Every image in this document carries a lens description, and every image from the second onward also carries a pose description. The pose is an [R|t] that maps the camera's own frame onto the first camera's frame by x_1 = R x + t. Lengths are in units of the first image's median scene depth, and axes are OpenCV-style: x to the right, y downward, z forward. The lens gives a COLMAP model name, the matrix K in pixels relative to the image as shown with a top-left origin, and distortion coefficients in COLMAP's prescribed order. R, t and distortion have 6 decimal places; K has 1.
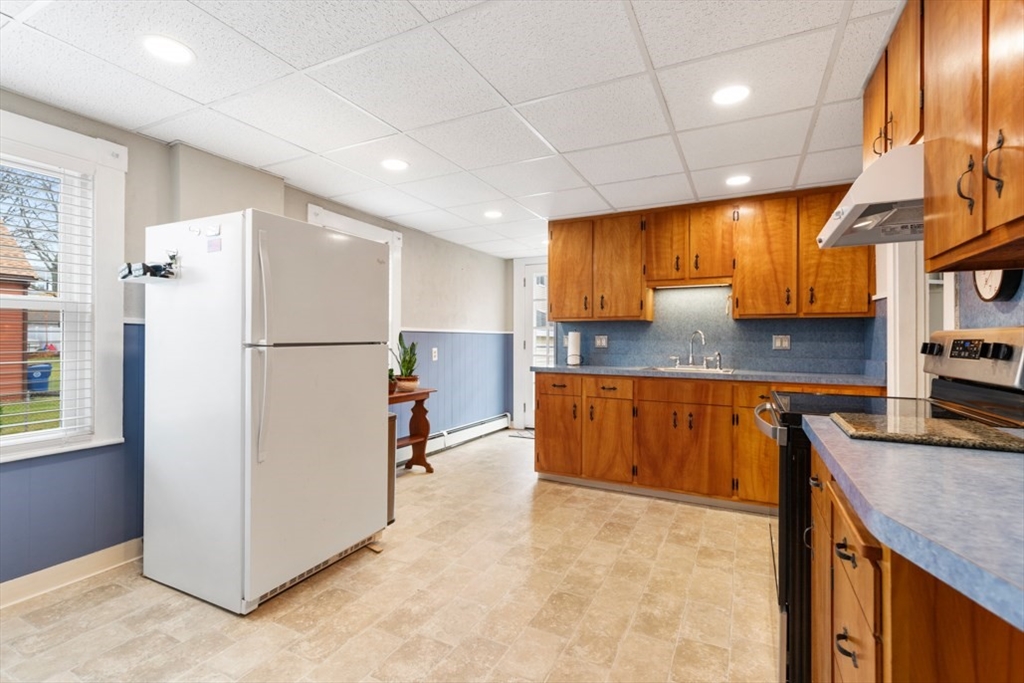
lens RADIAL K [[470.5, 0, 506.1], [0, 470.5, 343.6], [0, 0, 1]] dist [0.009878, -0.000559]
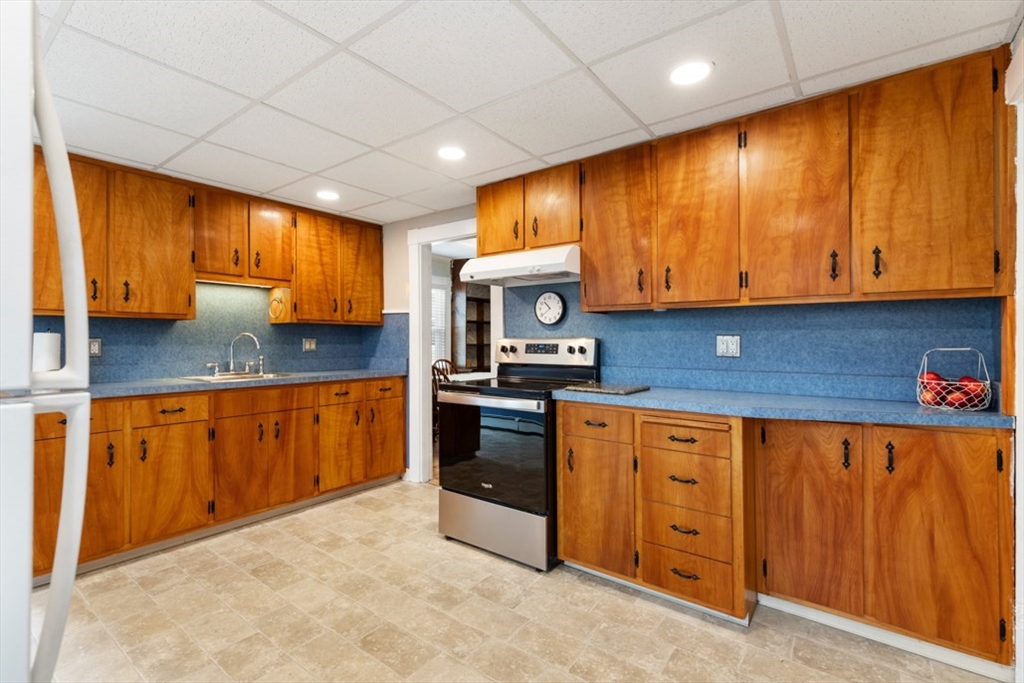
lens RADIAL K [[470.5, 0, 508.5], [0, 470.5, 335.5], [0, 0, 1]] dist [0.009878, -0.000559]
pose [[0.176502, 0.003360, 0.984295, -0.457685], [0.006442, 0.999969, -0.004569, -0.017739], [-0.984279, 0.007147, 0.176475, 0.376877]]
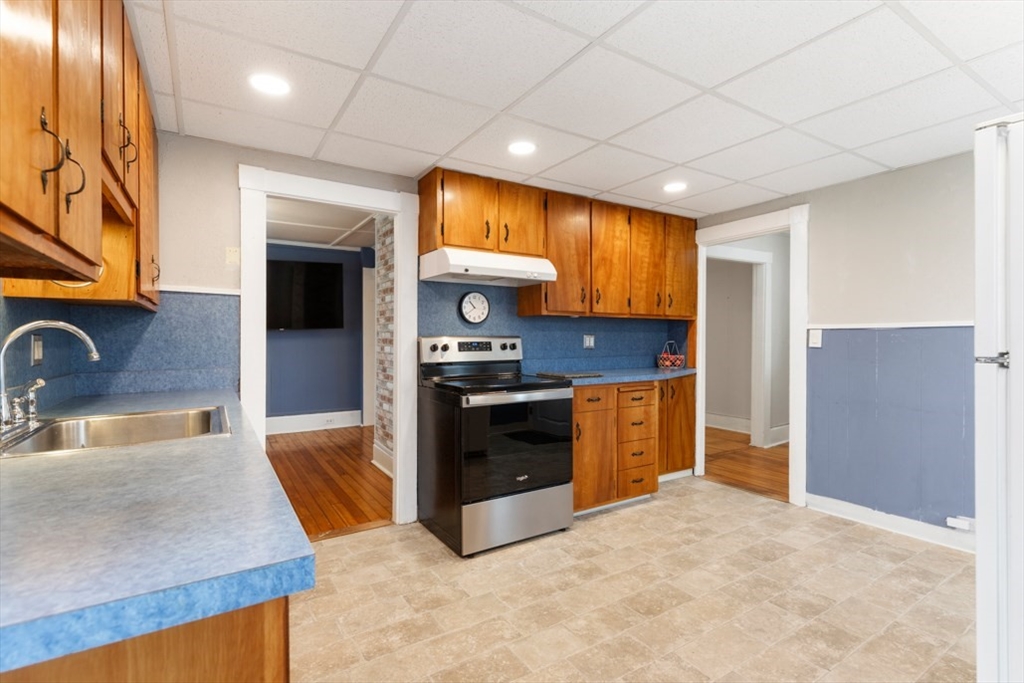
lens RADIAL K [[470.5, 0, 514.9], [0, 470.5, 342.0], [0, 0, 1]] dist [0.009878, -0.000559]
pose [[-0.862860, -0.005538, 0.505413, -0.086933], [0.000762, 0.999925, 0.012258, -0.016541], [-0.505443, 0.010962, -0.862790, 1.269379]]
